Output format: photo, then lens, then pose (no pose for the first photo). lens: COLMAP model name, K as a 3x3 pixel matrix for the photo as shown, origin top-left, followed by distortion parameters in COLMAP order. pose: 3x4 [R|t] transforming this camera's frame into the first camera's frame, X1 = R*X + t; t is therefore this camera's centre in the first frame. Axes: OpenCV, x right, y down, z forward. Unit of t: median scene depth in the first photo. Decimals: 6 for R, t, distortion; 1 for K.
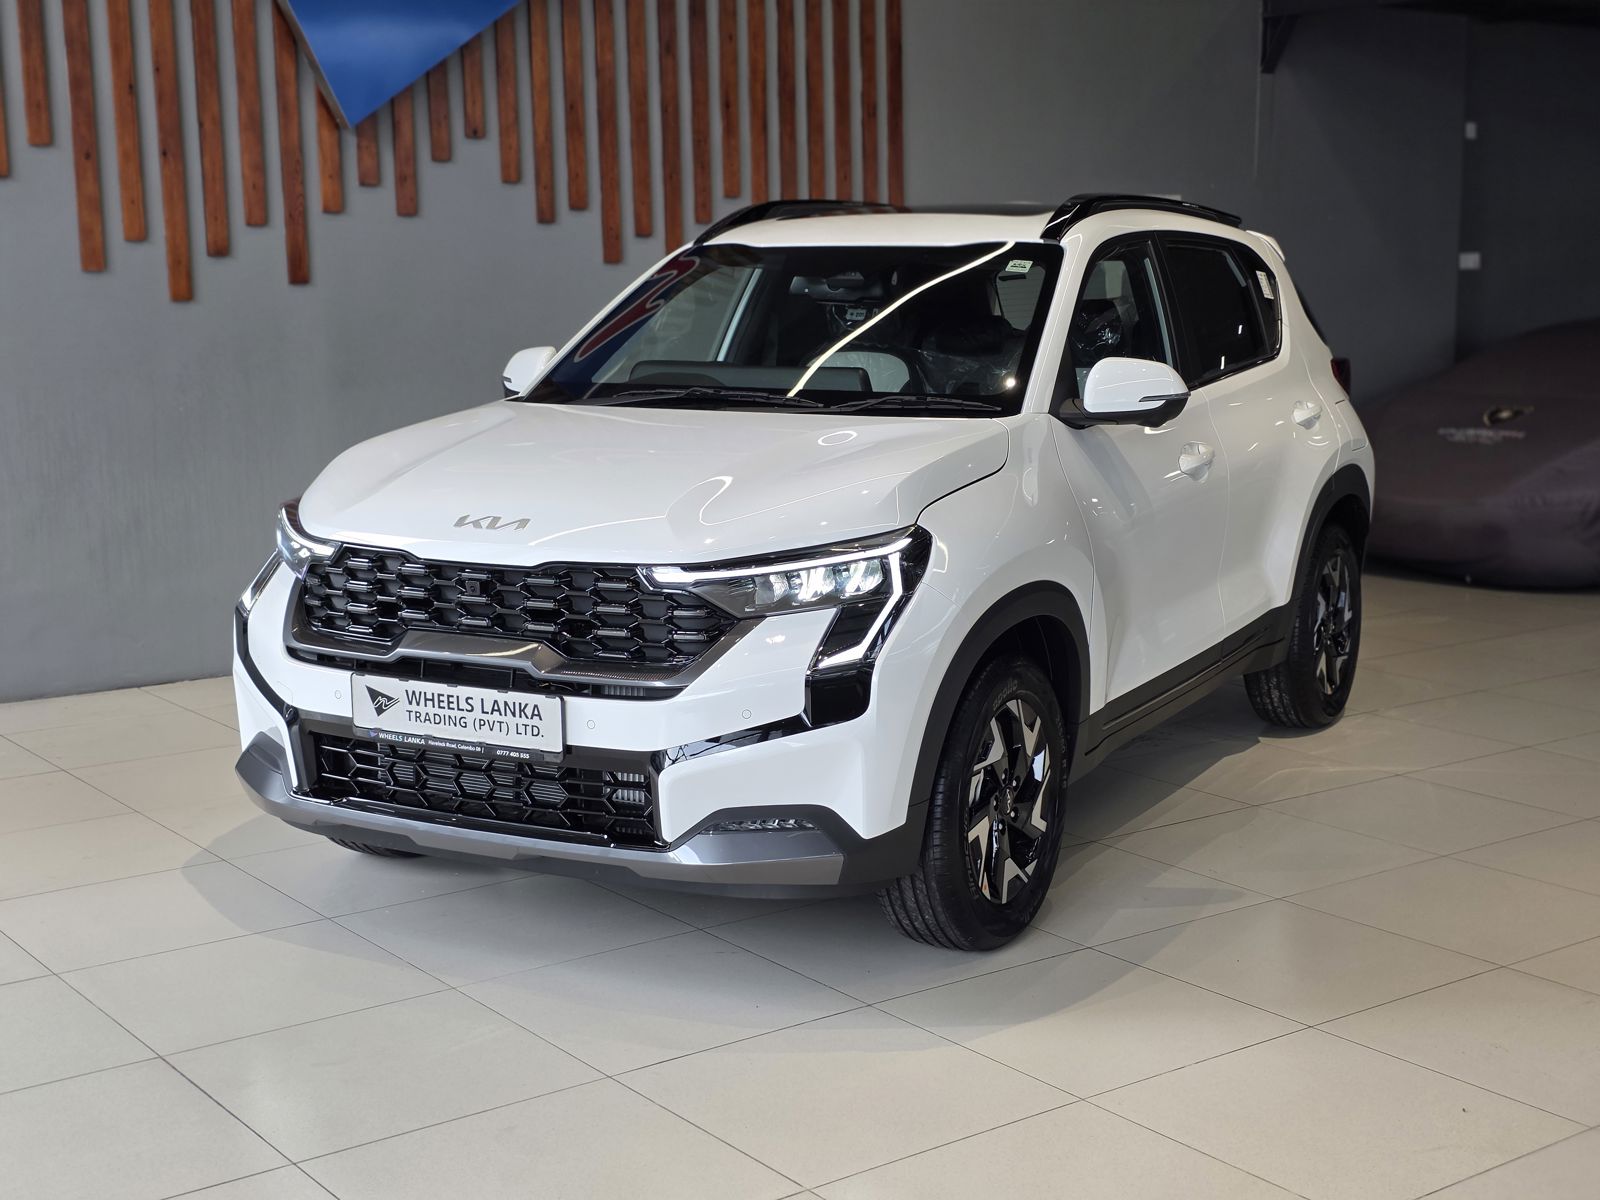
lens RADIAL K [[2150.9, 0, 800.0], [0, 2150.9, 600.0], [0, 0, 1]] dist [0.014128, 0.085737]
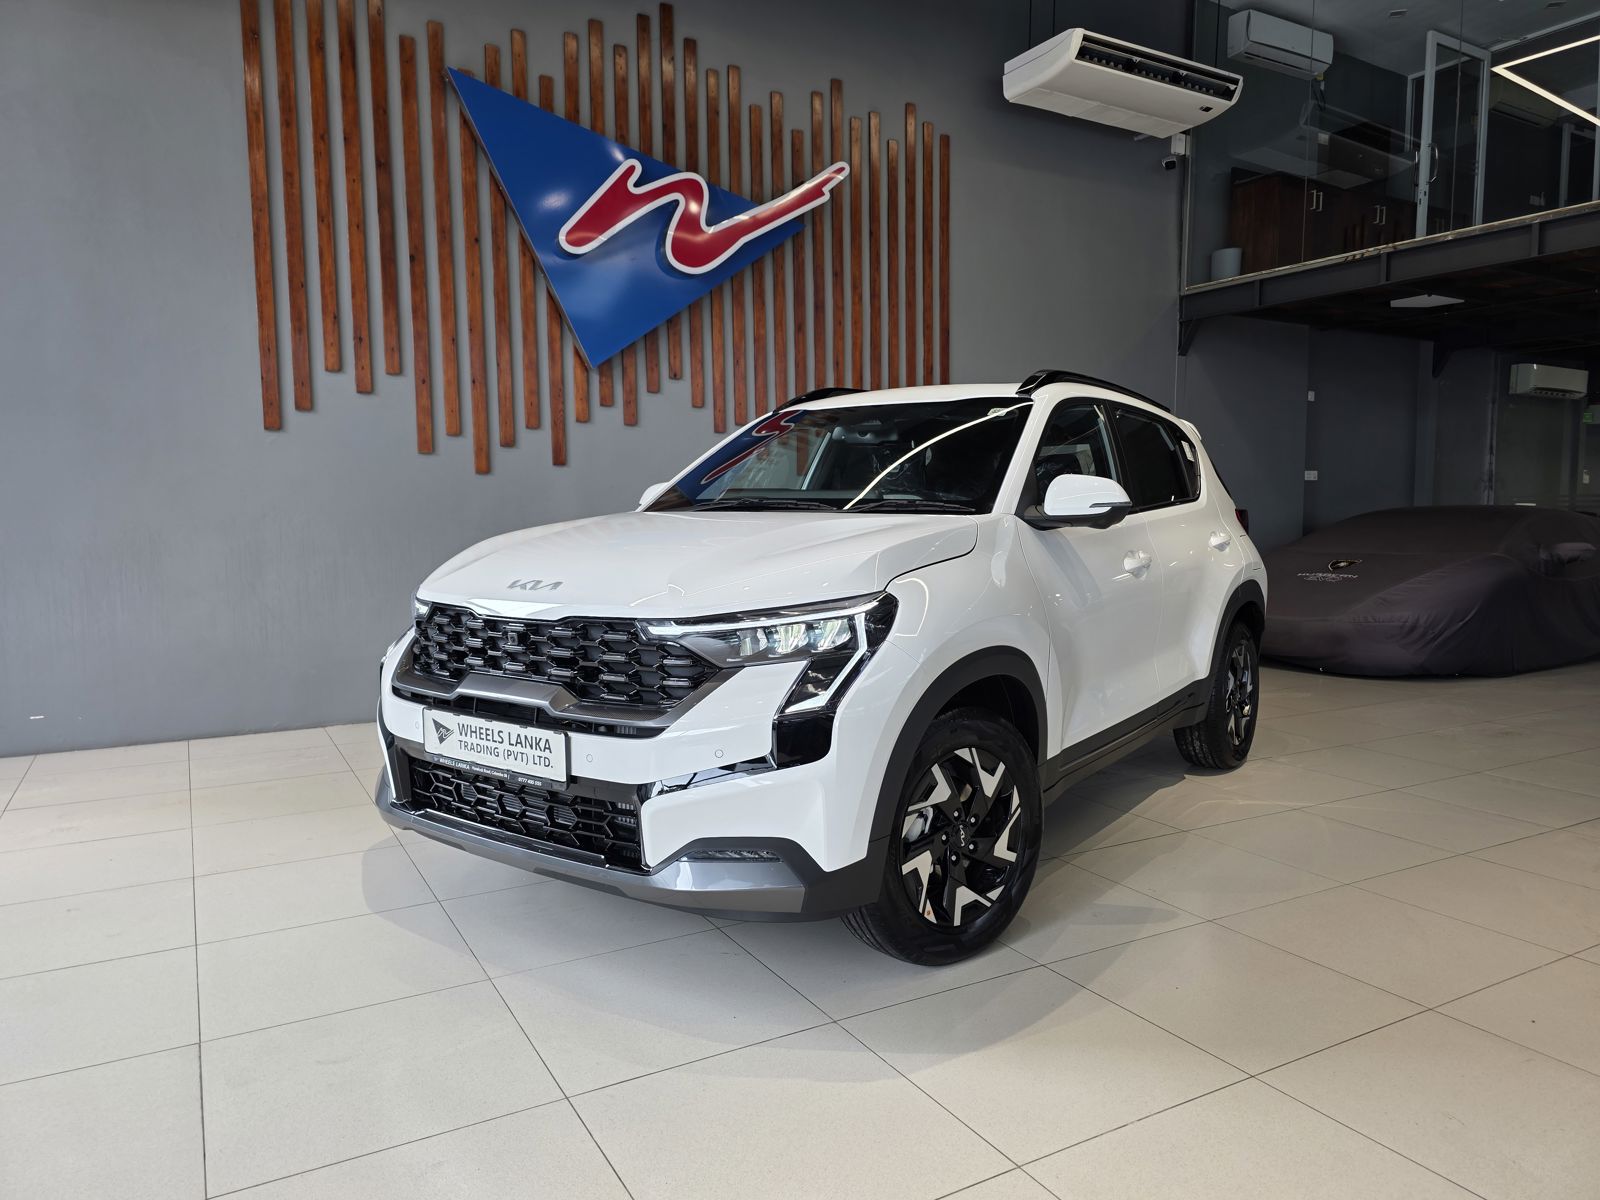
lens RADIAL K [[1076.6, 0, 800.0], [0, 1076.6, 600.0], [0, 0, 1]] dist [0.025968, -0.001826]
pose [[0.992609, 0.014878, -0.120441, 0.066525], [-0.023768, 0.997069, -0.072716, 0.010930], [0.119007, 0.075041, 0.990054, 0.363609]]
